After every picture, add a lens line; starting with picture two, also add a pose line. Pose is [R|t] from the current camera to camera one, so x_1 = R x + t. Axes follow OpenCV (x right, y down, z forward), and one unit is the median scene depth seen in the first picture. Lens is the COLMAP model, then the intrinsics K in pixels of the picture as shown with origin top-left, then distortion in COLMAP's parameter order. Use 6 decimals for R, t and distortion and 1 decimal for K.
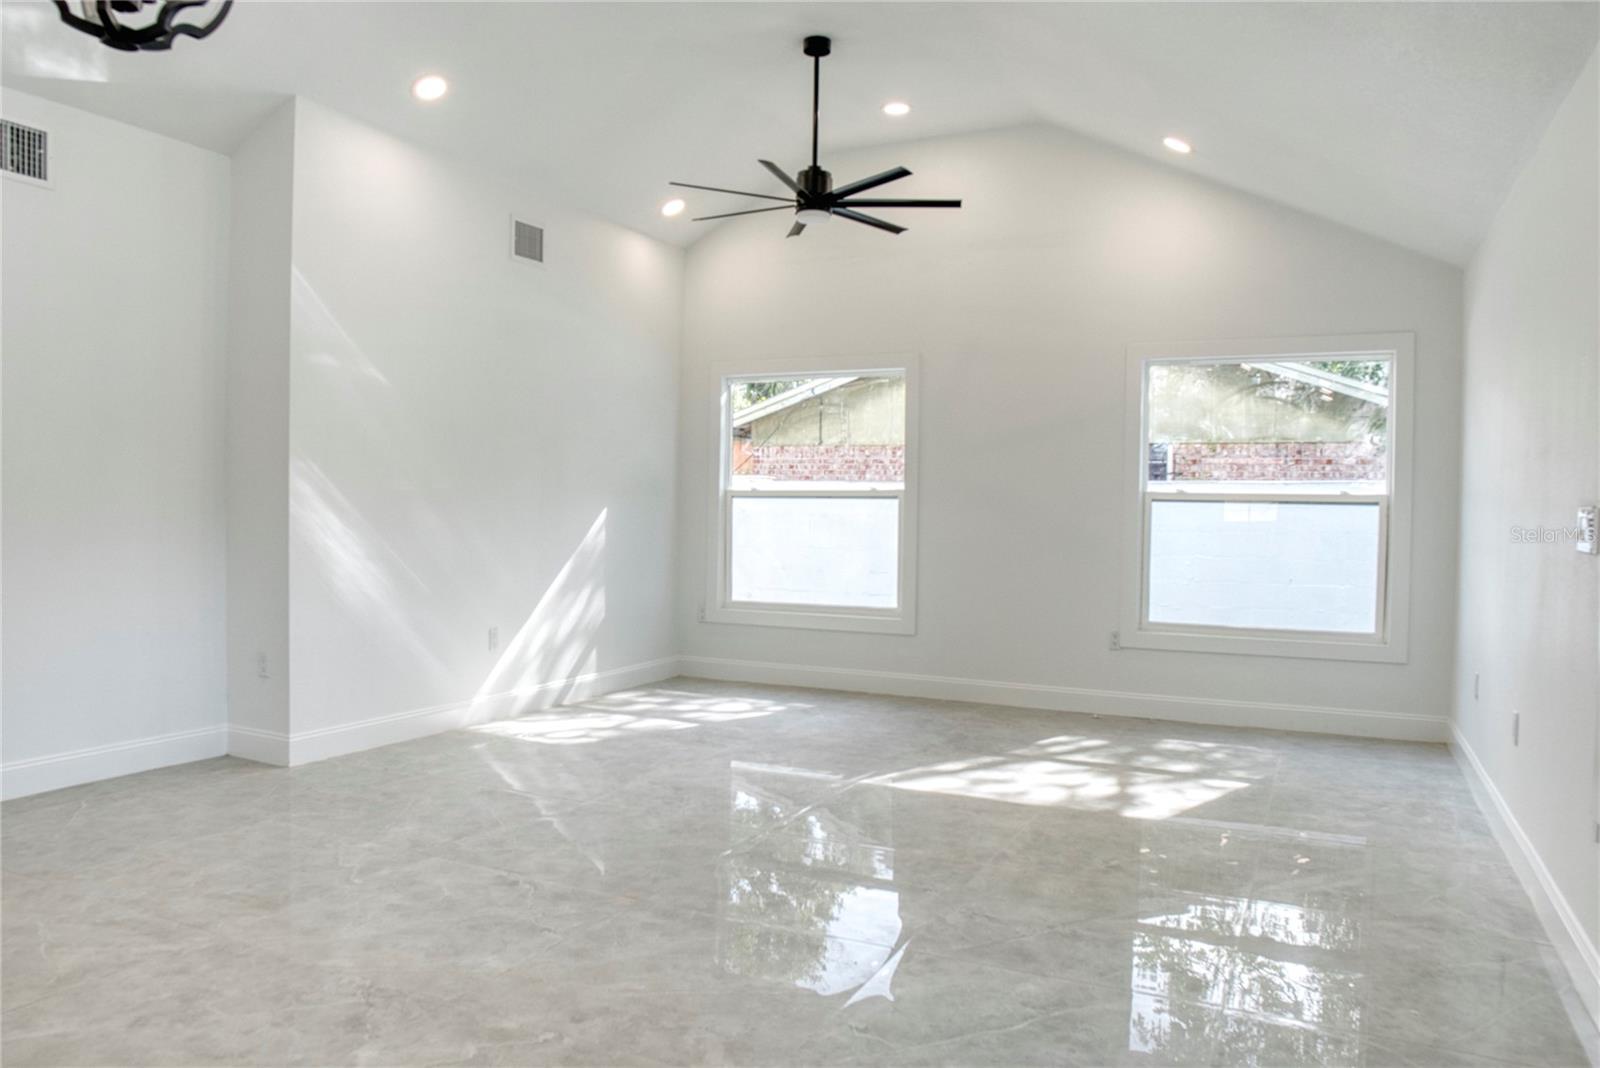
lens RADIAL K [[1125.2, 0, 791.4], [0, 1125.2, 538.4], [0, 0, 1]] dist [-0.114371, 0.078923]
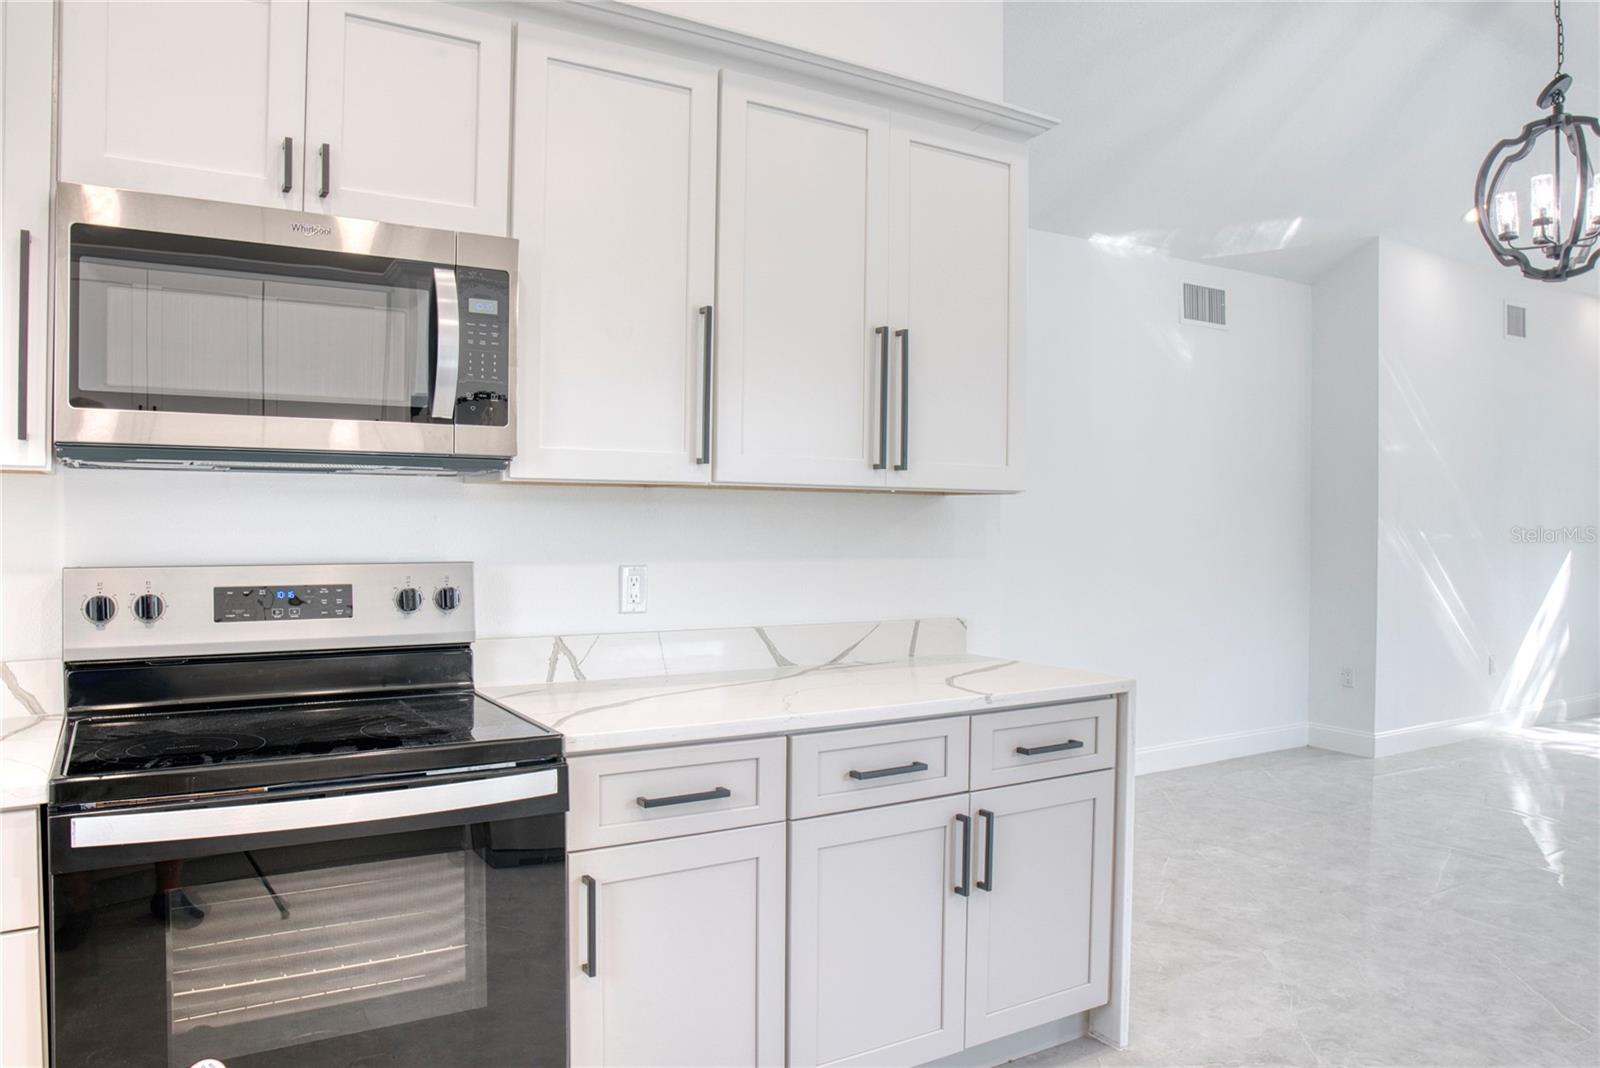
lens RADIAL K [[1125.2, 0, 791.4], [0, 1125.2, 538.4], [0, 0, 1]] dist [-0.114371, 0.078923]
pose [[0.845429, -0.001388, -0.534087, -0.415491], [-0.008726, 0.999827, -0.016411, -0.025781], [0.534017, 0.018535, 0.845270, -0.531621]]
